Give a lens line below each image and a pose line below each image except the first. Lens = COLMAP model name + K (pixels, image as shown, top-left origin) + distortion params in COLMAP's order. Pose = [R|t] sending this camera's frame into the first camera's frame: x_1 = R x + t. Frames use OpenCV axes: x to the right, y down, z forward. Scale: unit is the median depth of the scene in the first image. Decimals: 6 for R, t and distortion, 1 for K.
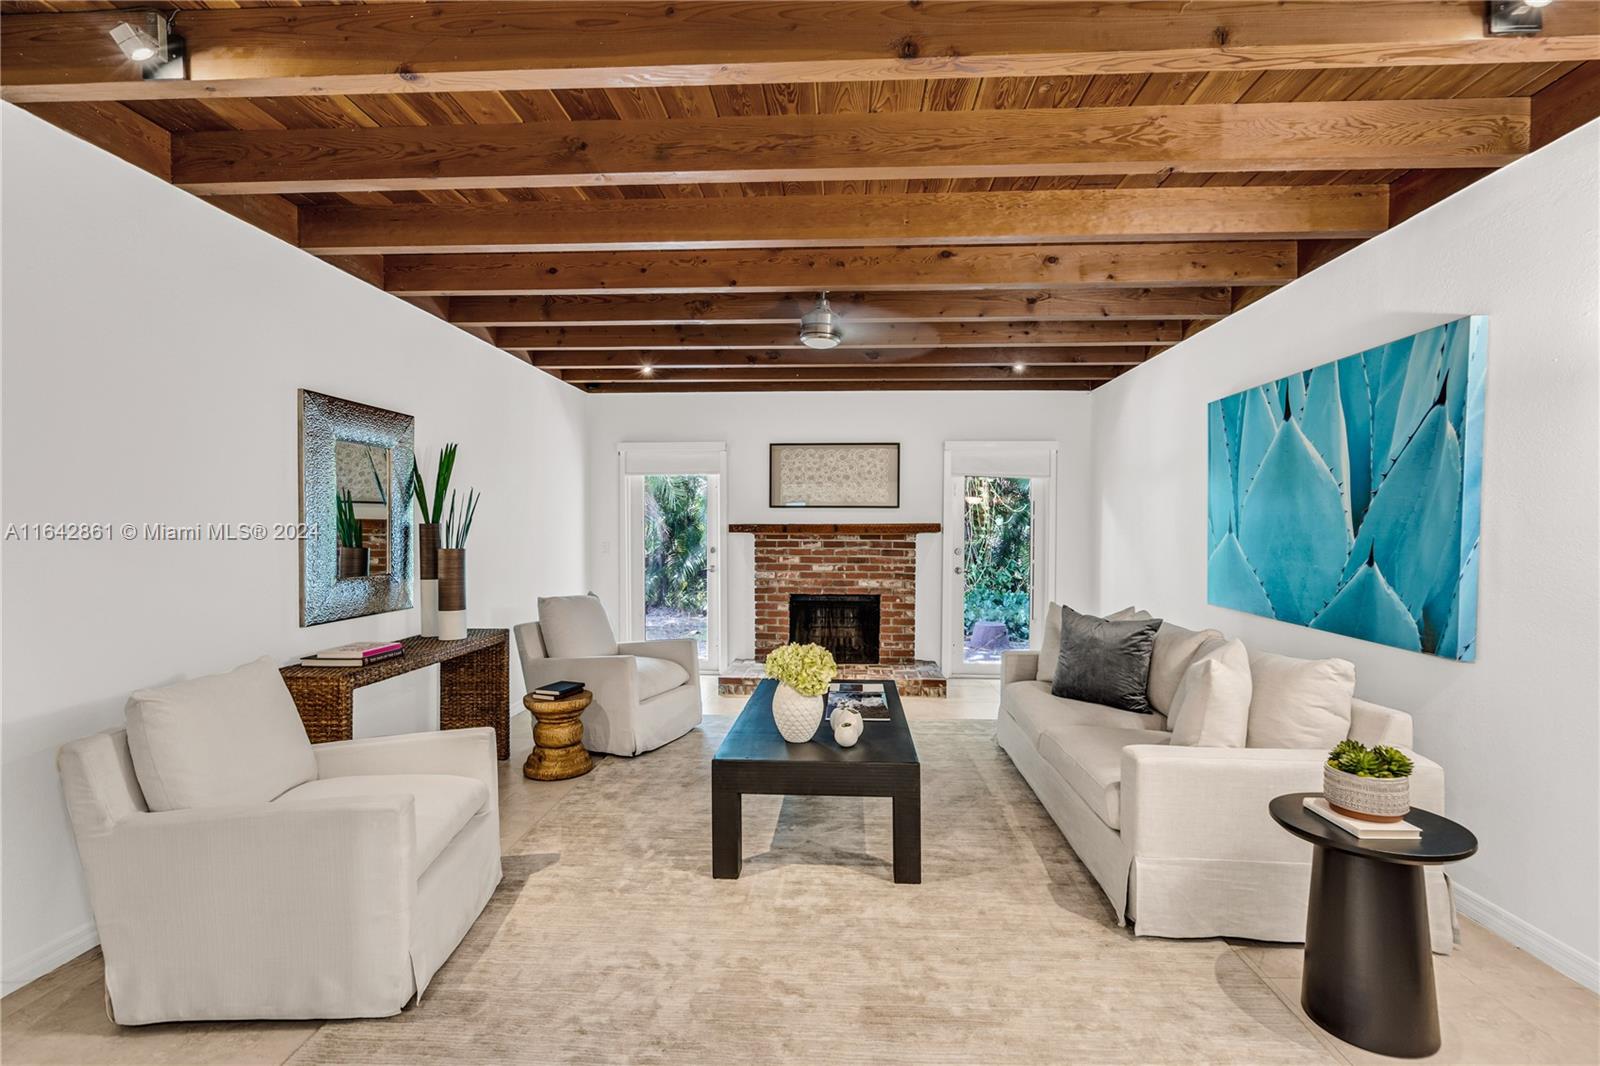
lens RADIAL K [[728.7, 0, 792.4], [0, 728.7, 533.2], [0, 0, 1]] dist [-0.004869, -0.000091]
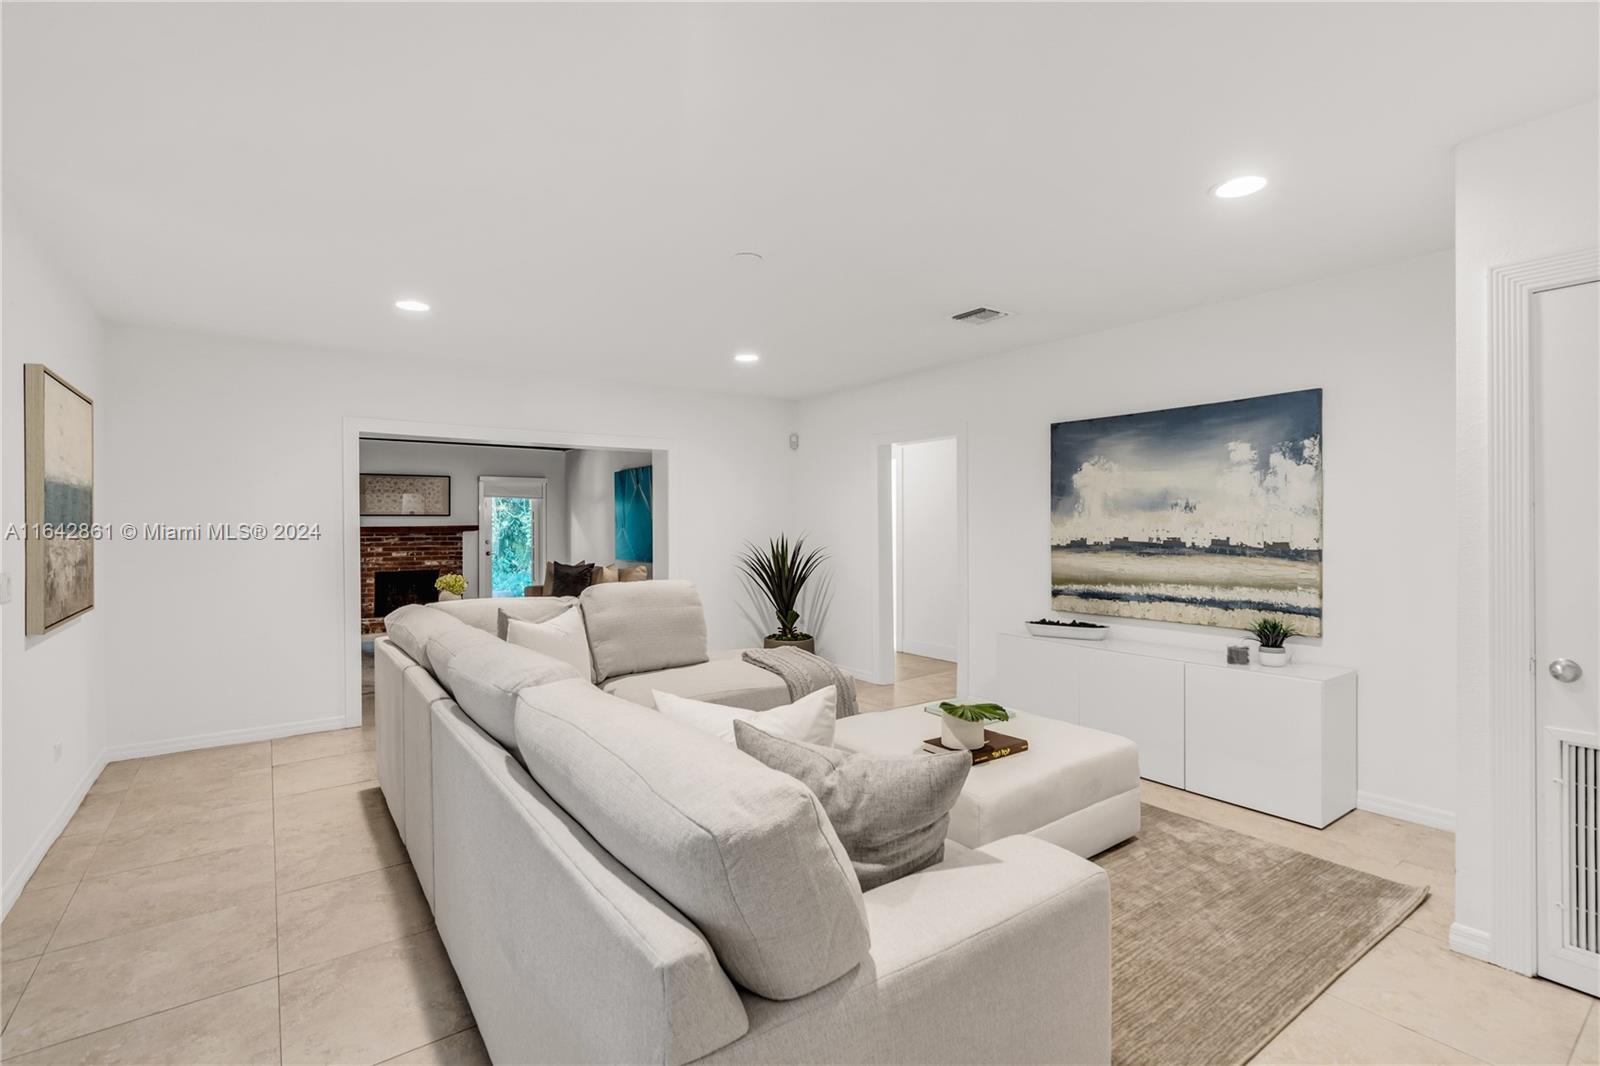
lens RADIAL K [[728.7, 0, 815.3], [0, 728.7, 525.0], [0, 0, 1]] dist [-0.004869, -0.000091]
pose [[0.750570, -0.008099, 0.660741, -0.329085], [0.016876, 0.999834, -0.006914, 0.010886], [-0.660575, 0.016340, 0.750582, -0.789490]]
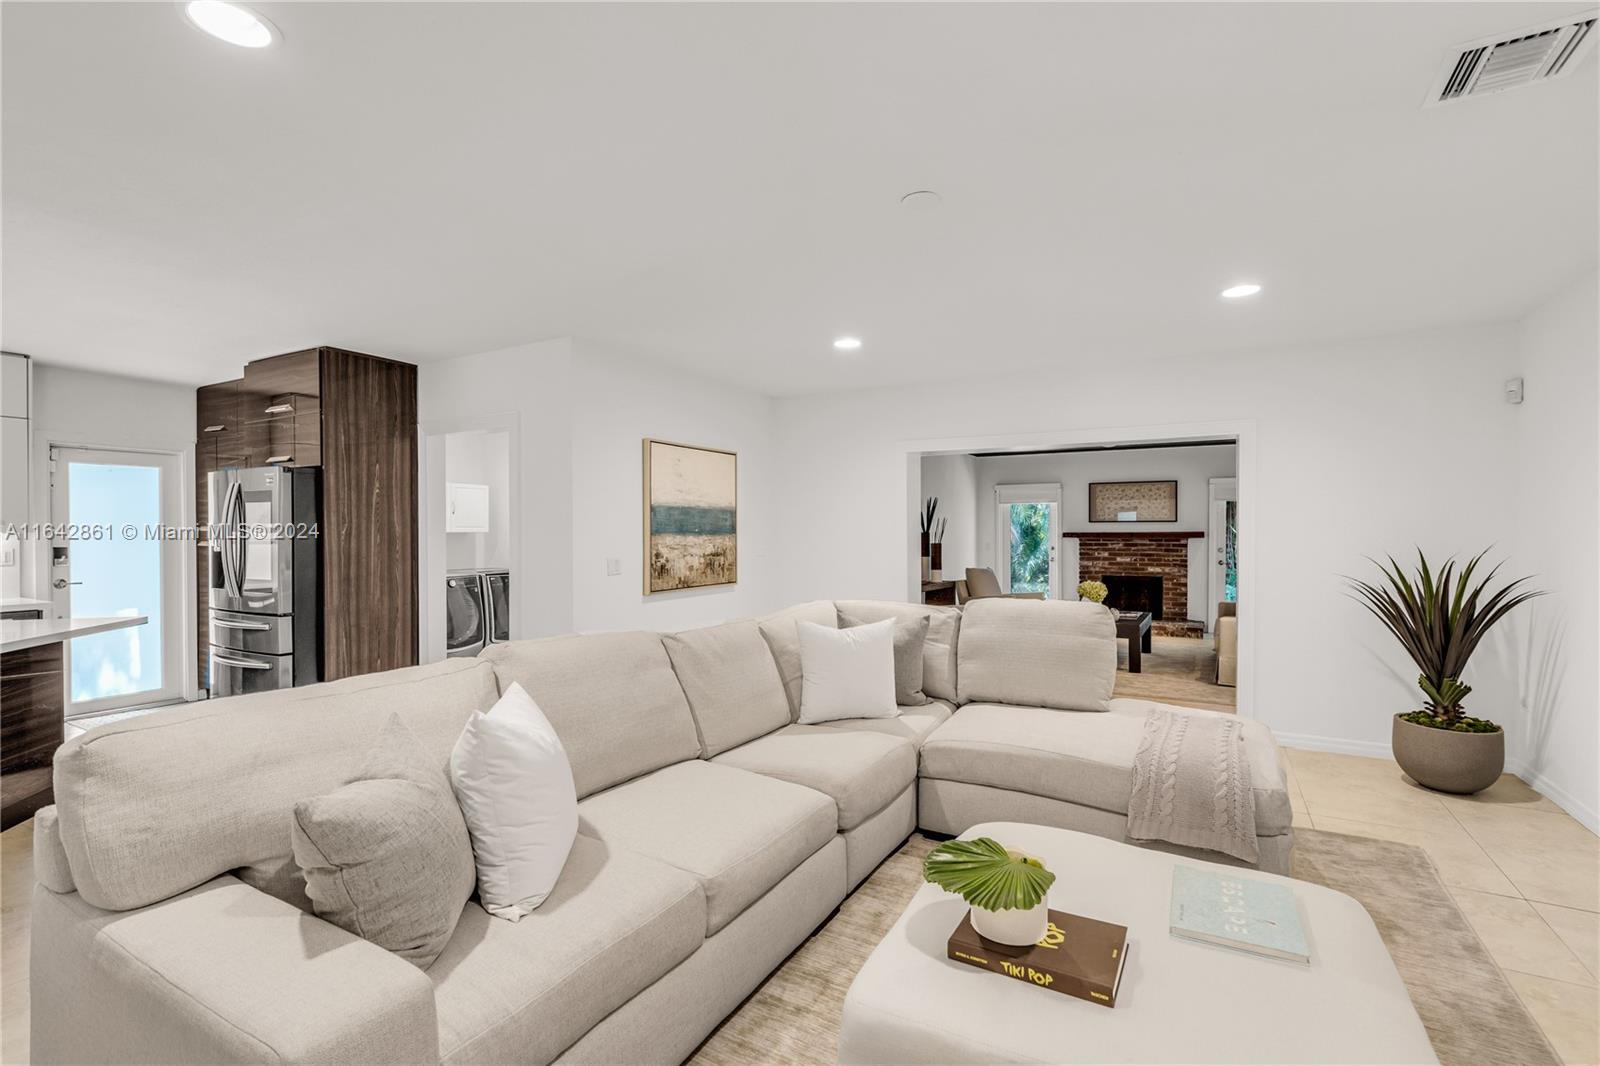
lens RADIAL K [[728.7, 0, 818.1], [0, 728.7, 541.0], [0, 0, 1]] dist [-0.004869, -0.000091]
pose [[0.915641, 0.001575, -0.401994, 0.072153], [-0.002156, 0.999997, -0.000993, 0.010062], [0.401991, 0.001776, 0.915642, -0.770592]]
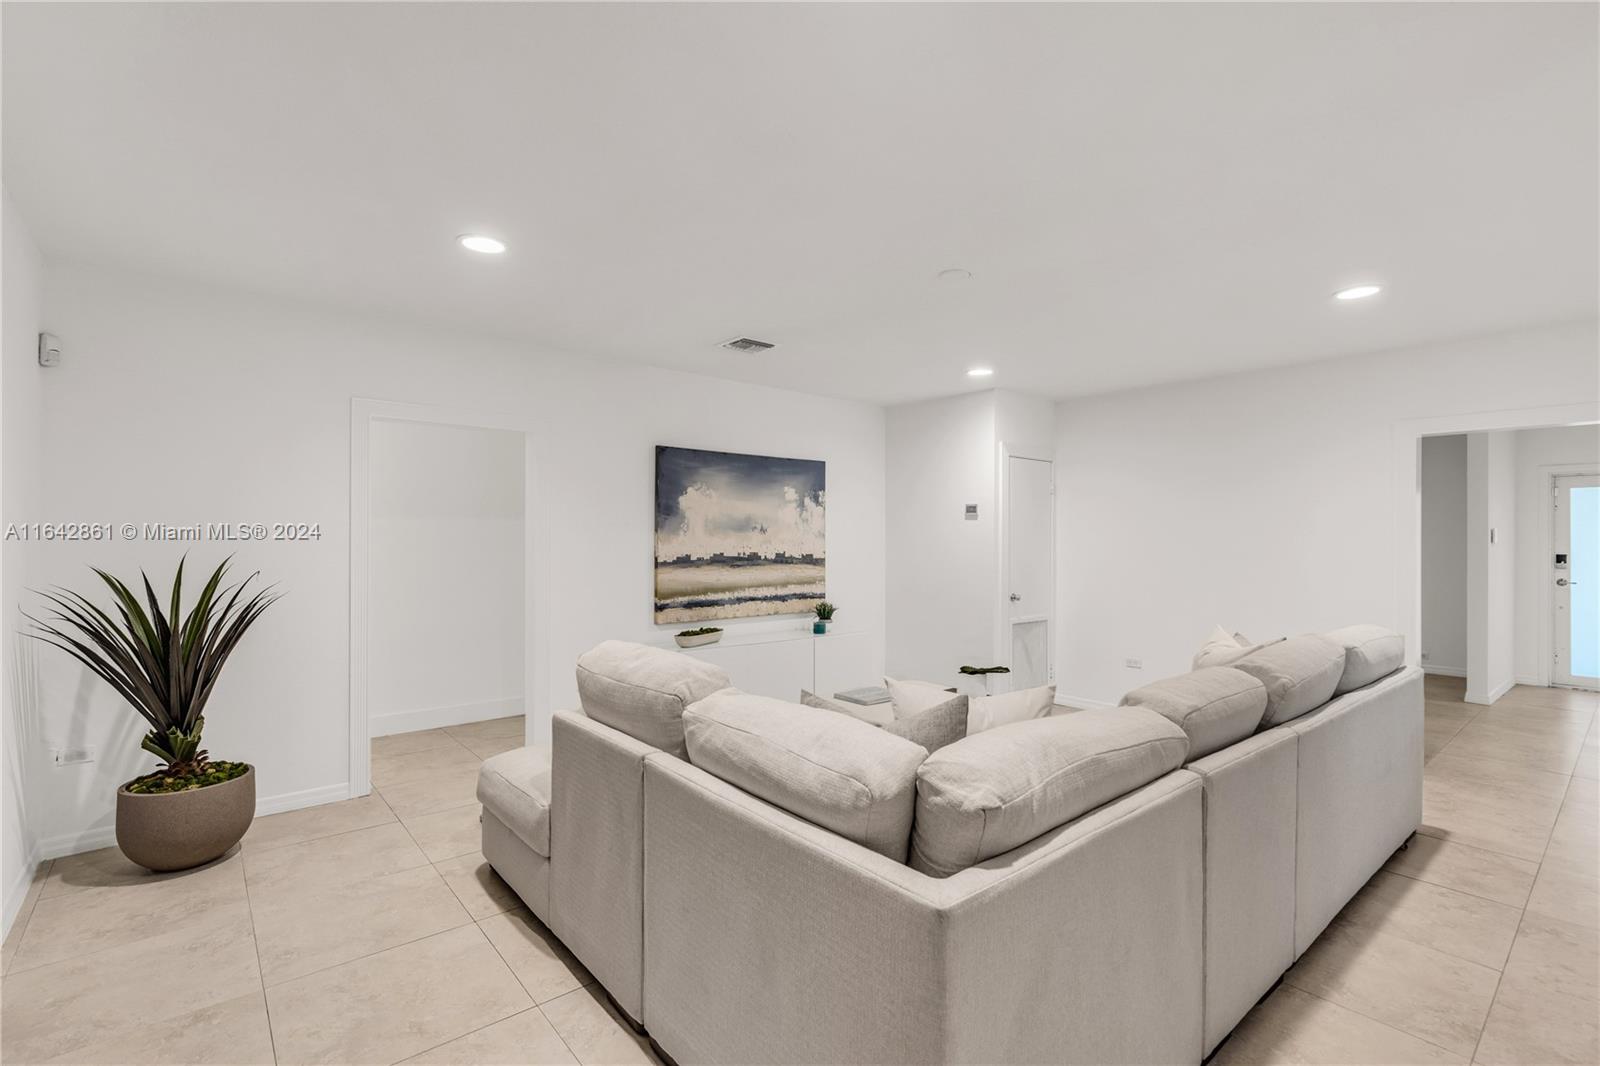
lens RADIAL K [[728.7, 0, 797.0], [0, 728.7, 532.8], [0, 0, 1]] dist [-0.004869, -0.000091]
pose [[-0.696986, 0.001448, 0.717083, -0.315307], [0.003554, 0.999993, 0.001435, -0.001089], [-0.717076, 0.003549, -0.696986, 0.033486]]
